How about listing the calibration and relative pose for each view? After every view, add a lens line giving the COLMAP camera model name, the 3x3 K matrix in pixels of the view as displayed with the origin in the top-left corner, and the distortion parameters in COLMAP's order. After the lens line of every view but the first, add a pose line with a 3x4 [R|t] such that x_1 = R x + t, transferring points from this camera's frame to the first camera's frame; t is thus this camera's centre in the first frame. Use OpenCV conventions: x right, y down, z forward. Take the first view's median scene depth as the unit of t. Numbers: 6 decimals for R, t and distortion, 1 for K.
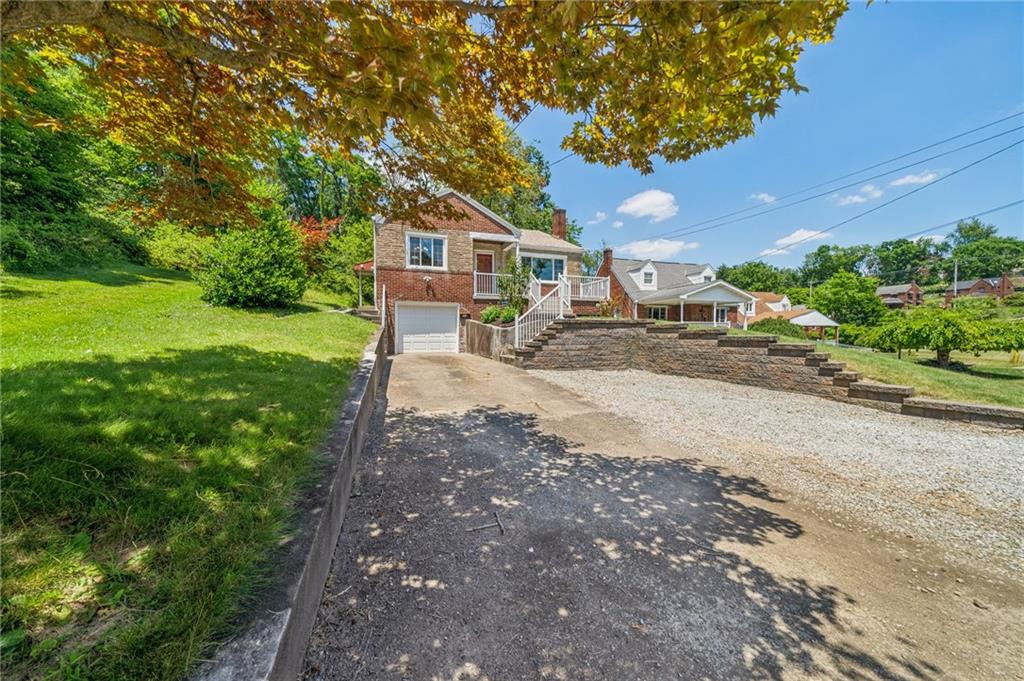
lens RADIAL K [[343.9, 0, 509.0], [0, 343.9, 343.7], [0, 0, 1]] dist [0.000278, 0.000012]
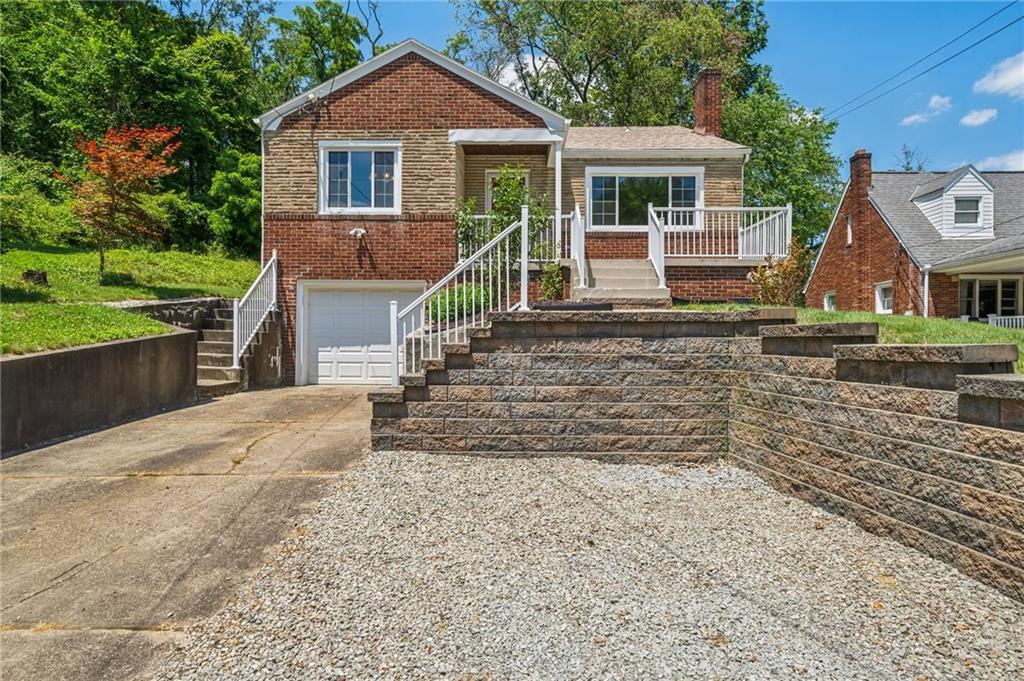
lens RADIAL K [[592.2, 0, 512.0], [0, 592.2, 337.6], [0, 0, 1]] dist [0.007208, 0.001121]
pose [[0.942906, 0.001581, -0.333056, 0.244271], [-0.012088, 0.999492, -0.029476, -0.017582], [0.332840, 0.031818, 0.942446, 0.276719]]
